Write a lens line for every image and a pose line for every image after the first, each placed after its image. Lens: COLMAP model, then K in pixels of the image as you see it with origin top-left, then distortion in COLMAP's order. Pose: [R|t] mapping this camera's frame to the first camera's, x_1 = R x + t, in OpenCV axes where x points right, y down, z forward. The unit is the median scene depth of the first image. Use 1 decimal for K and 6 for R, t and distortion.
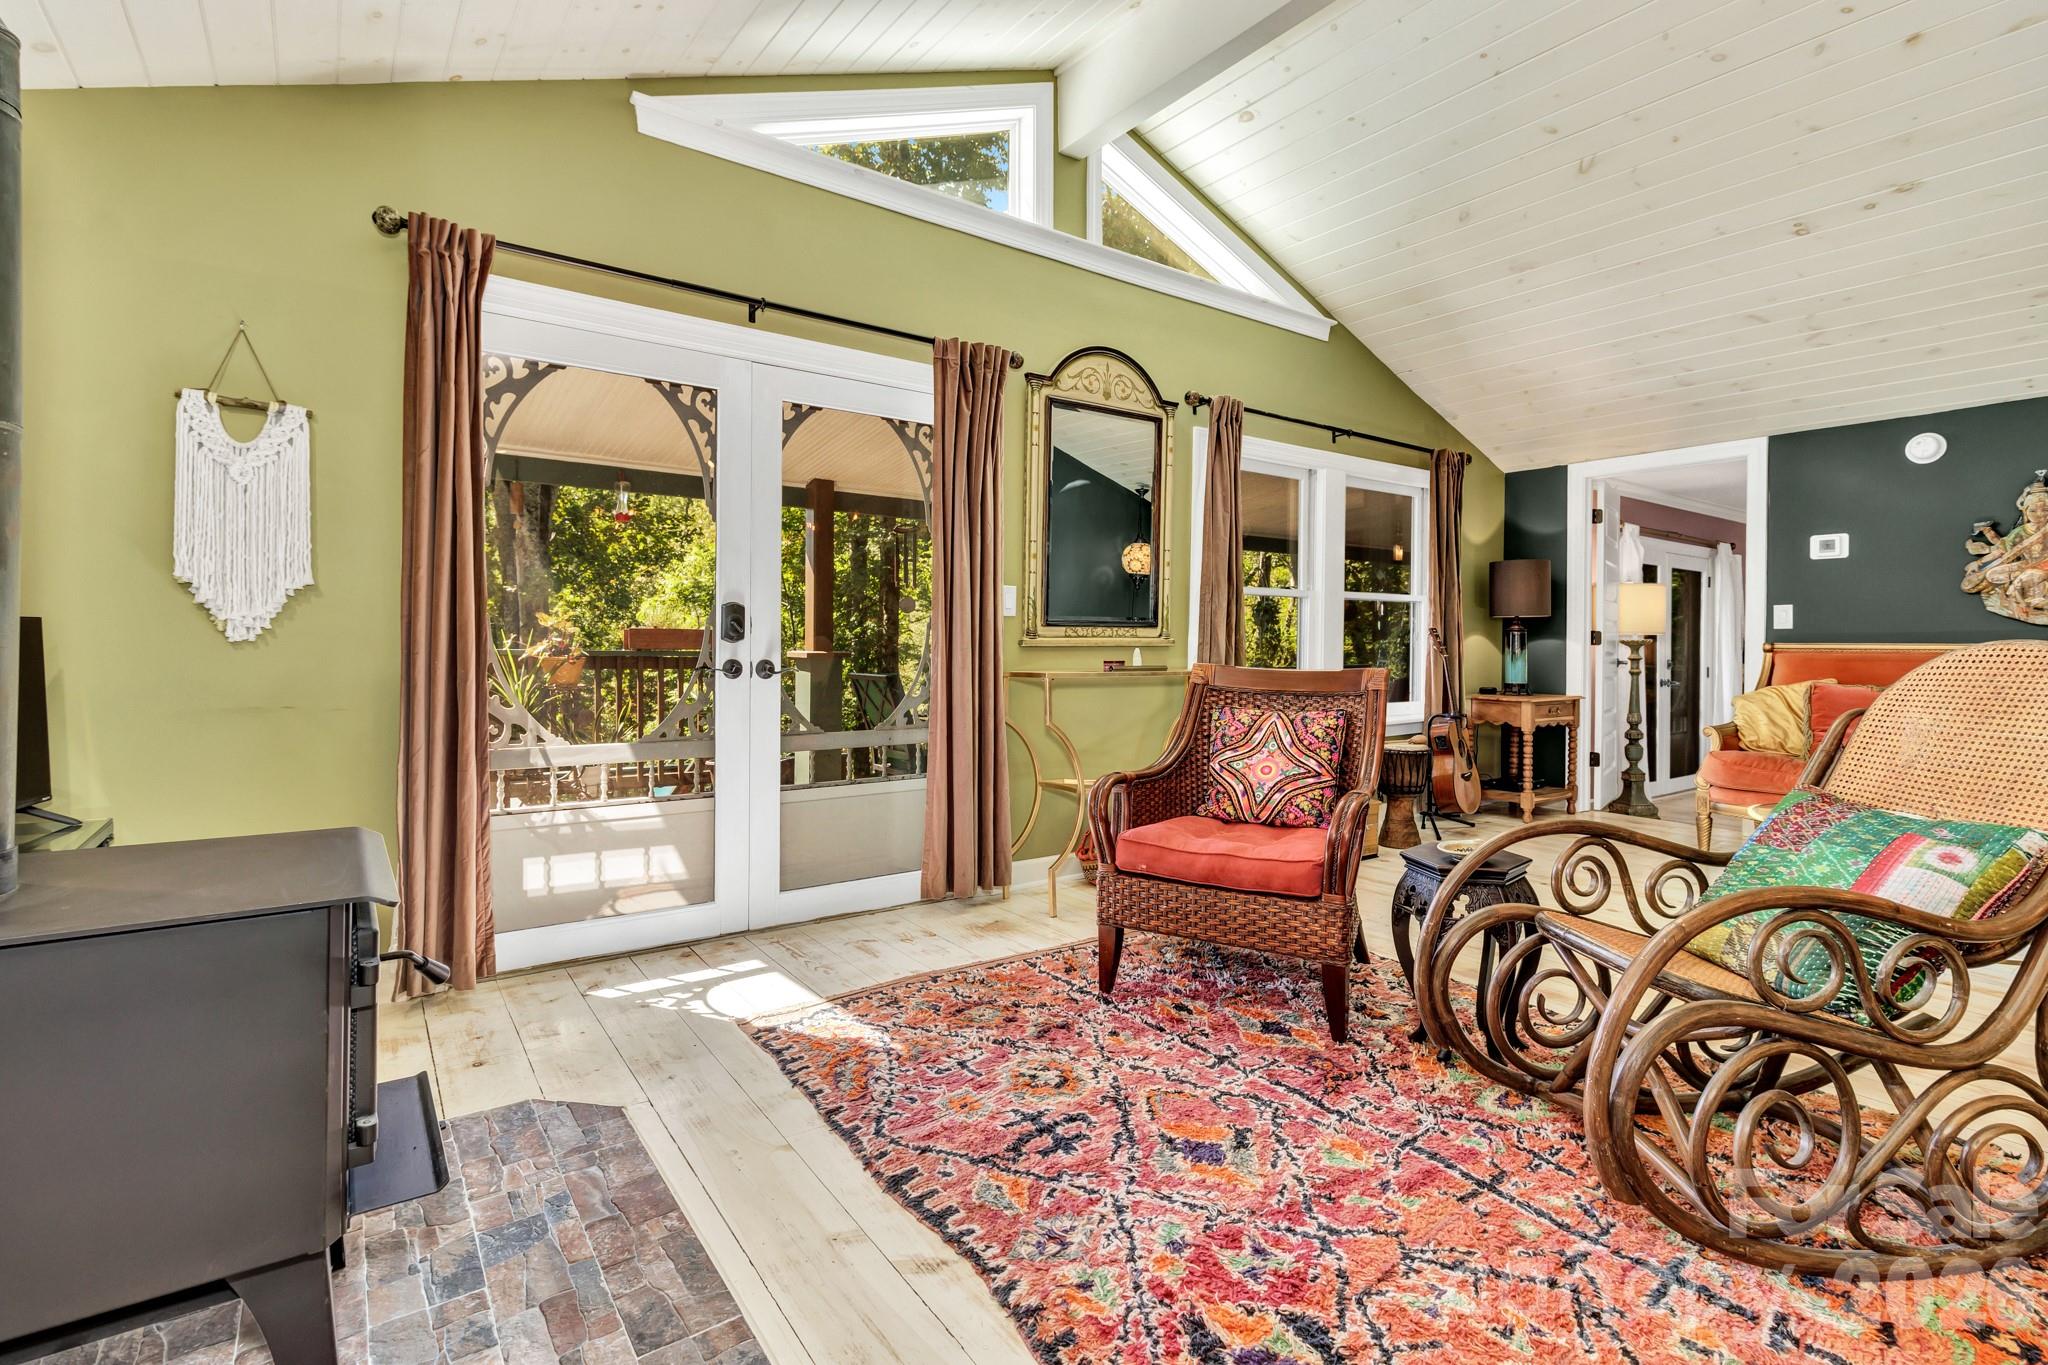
lens RADIAL K [[952.3, 0, 1031.2], [0, 952.3, 645.8], [0, 0, 1]] dist [0.000753, 0.000030]
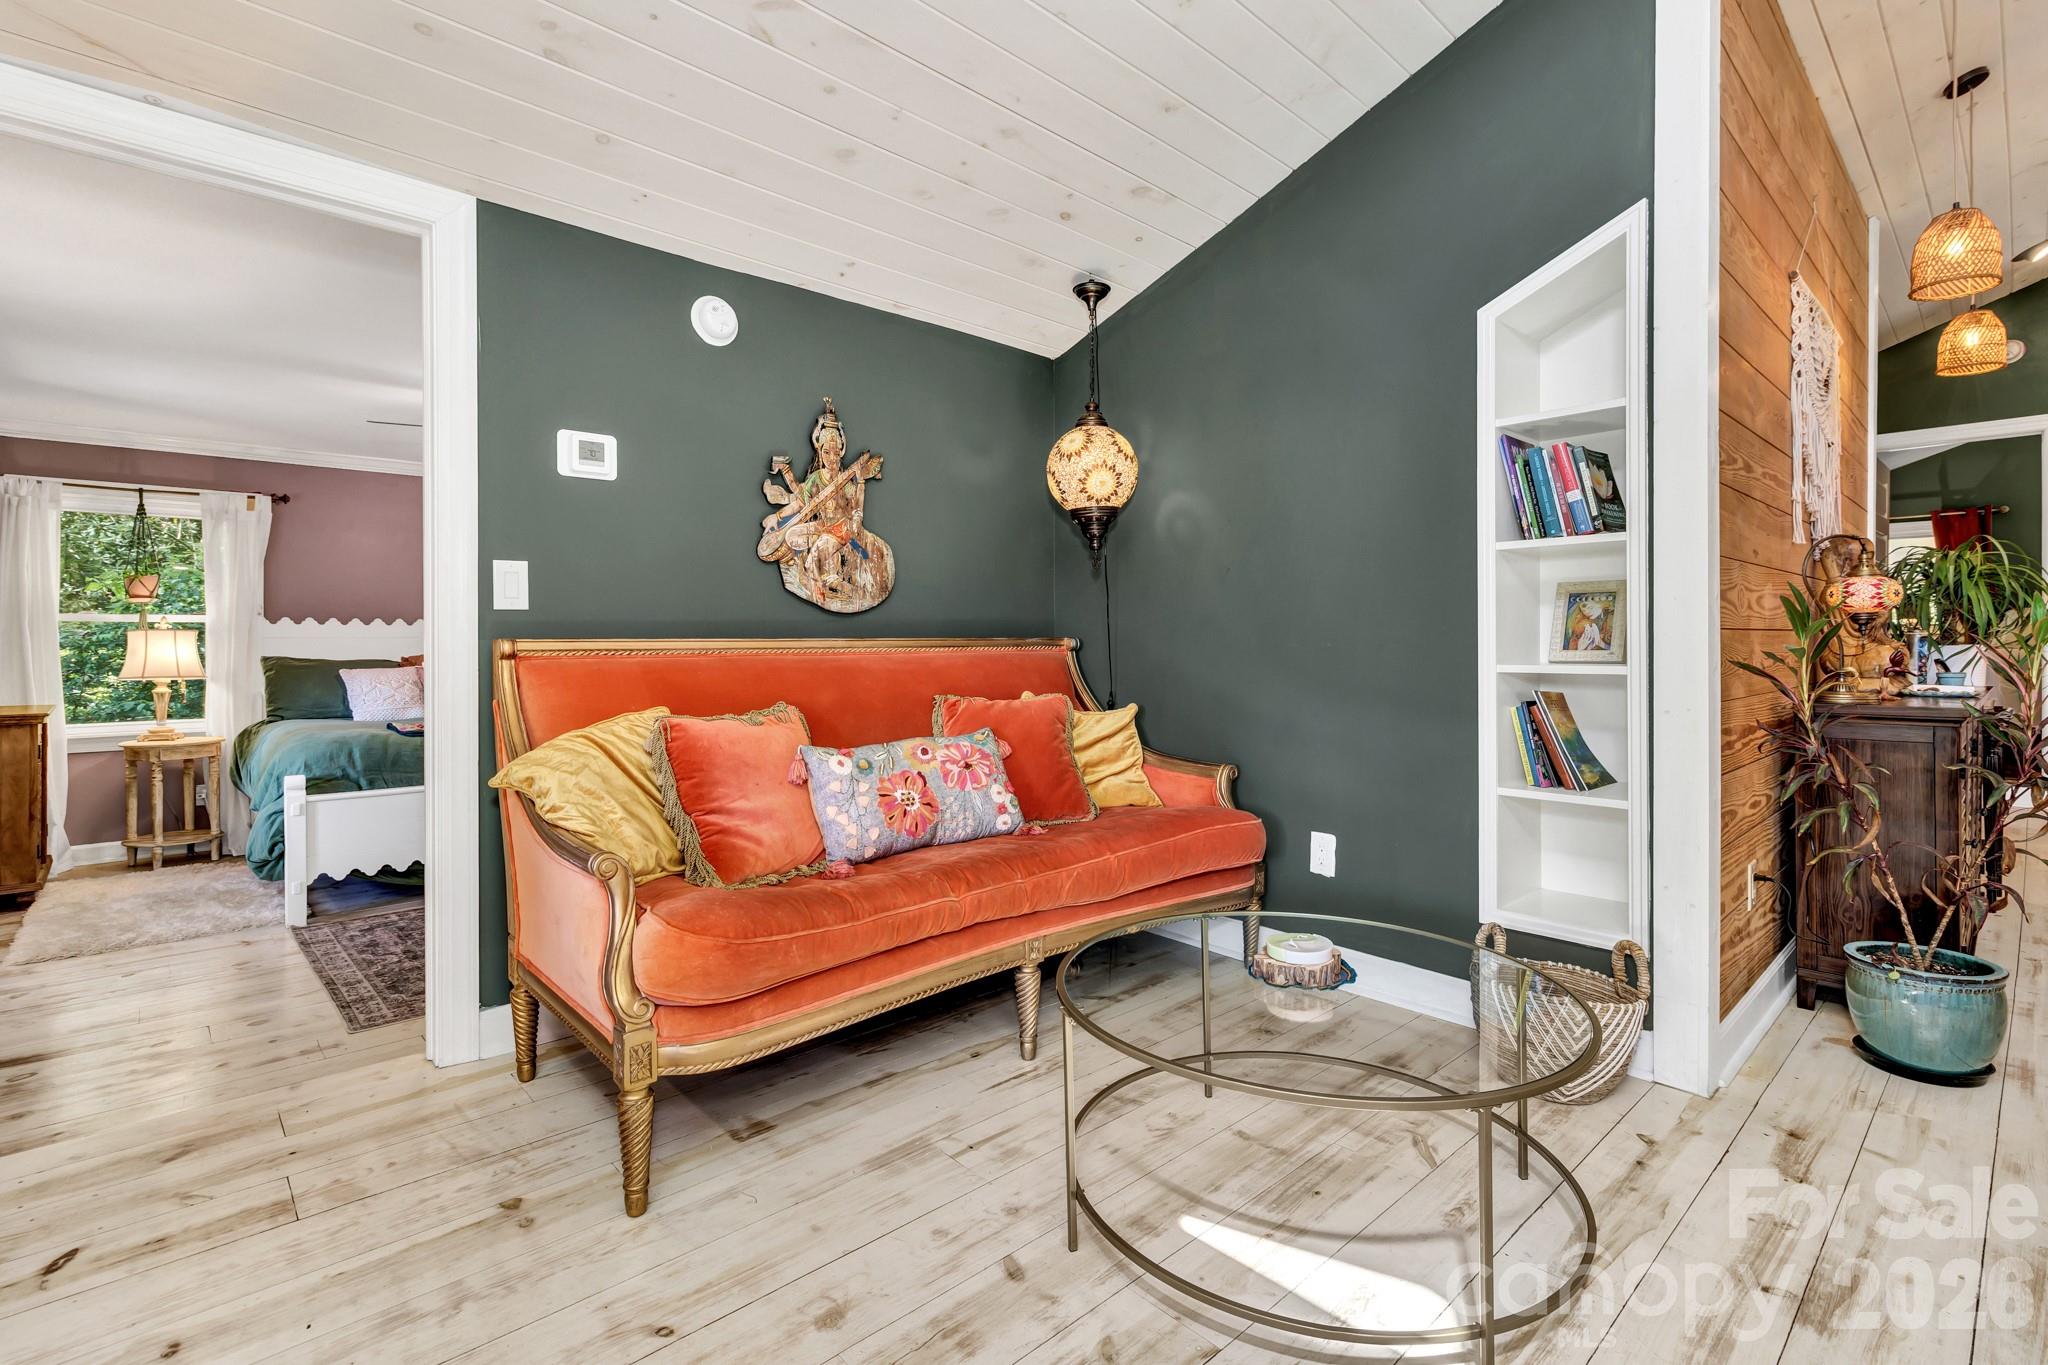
lens RADIAL K [[955.3, 0, 1026.1], [0, 955.3, 640.3], [0, 0, 1]] dist [0.001761, -0.000088]
pose [[-0.123223, -0.007314, 0.992352, 0.462932], [0.005256, 0.999954, 0.008022, -0.008254], [-0.992365, 0.006204, -0.123179, 1.350319]]
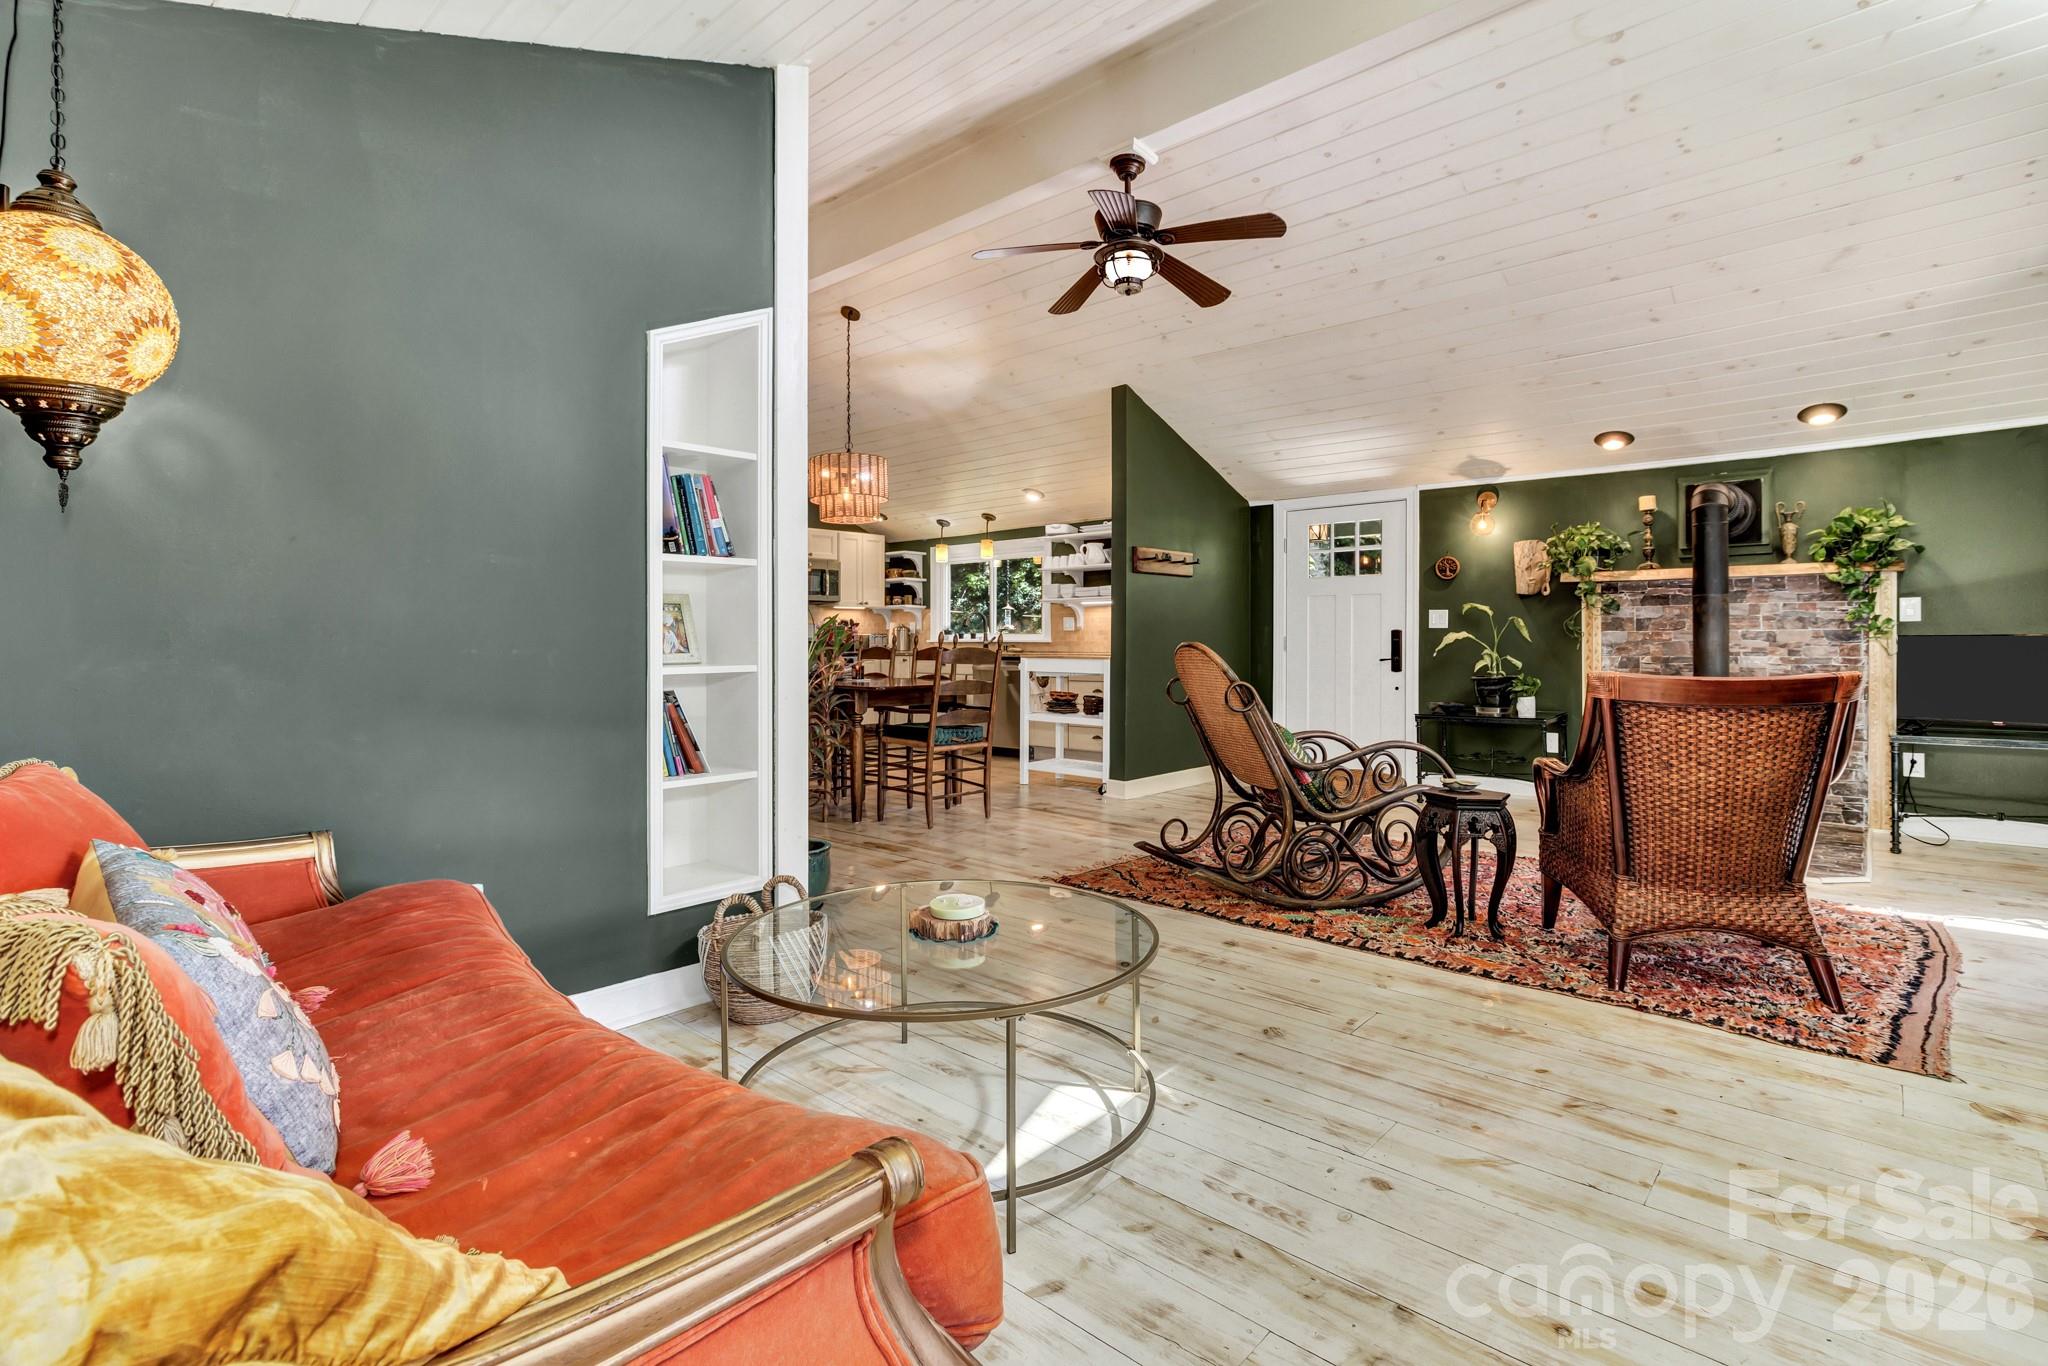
lens RADIAL K [[955.3, 0, 1026.1], [0, 955.3, 640.8], [0, 0, 1]] dist [0.001761, -0.000088]
pose [[-0.976164, -0.004118, -0.216995, 1.151300], [-0.004585, 0.999988, 0.001648, -0.006078], [0.216986, 0.002604, -0.976171, 1.821427]]
